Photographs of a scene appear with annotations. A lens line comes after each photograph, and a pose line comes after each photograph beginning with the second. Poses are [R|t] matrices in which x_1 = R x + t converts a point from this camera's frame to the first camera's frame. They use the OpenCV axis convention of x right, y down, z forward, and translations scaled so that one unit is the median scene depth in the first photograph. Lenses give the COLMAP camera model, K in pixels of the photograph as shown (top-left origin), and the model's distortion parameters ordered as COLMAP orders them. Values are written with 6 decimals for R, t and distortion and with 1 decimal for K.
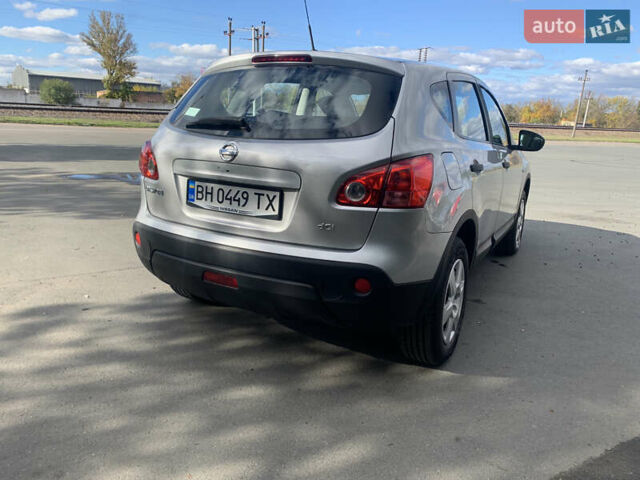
lens RADIAL K [[494.3, 0, 324.0], [0, 494.3, 230.3], [0, 0, 1]] dist [0.012662, -0.004026]
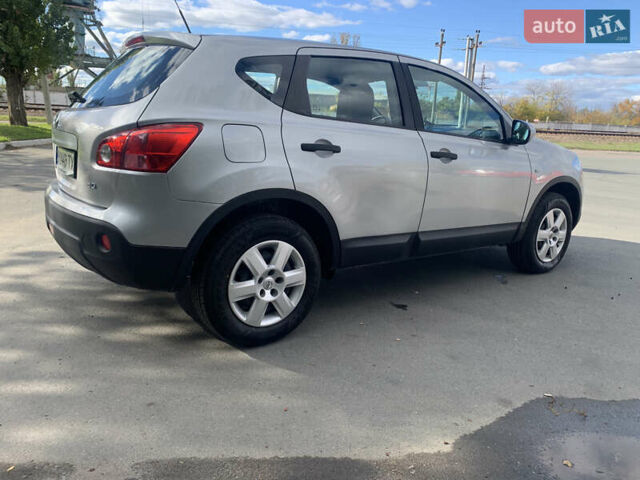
lens RADIAL K [[486.6, 0, 311.0], [0, 486.6, 231.1], [0, 0, 1]] dist [0.024169, 0.001588]
pose [[0.903874, 0.099637, -0.416034, 0.786979], [-0.107161, 0.994228, 0.005293, 0.030892], [0.414160, 0.039799, 0.909334, 0.189635]]
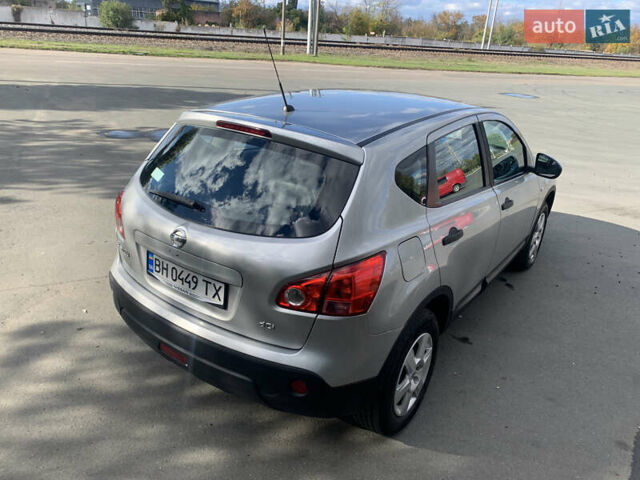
lens RADIAL K [[495.5, 0, 320.0], [0, 495.5, 240.0], [0, 0, 1]] dist [0.004963, -0.000372]
pose [[0.992654, 0.060771, -0.104620, 0.178254], [-0.044170, 0.987044, 0.154252, -0.292161], [0.112639, -0.148498, 0.982477, 0.047739]]
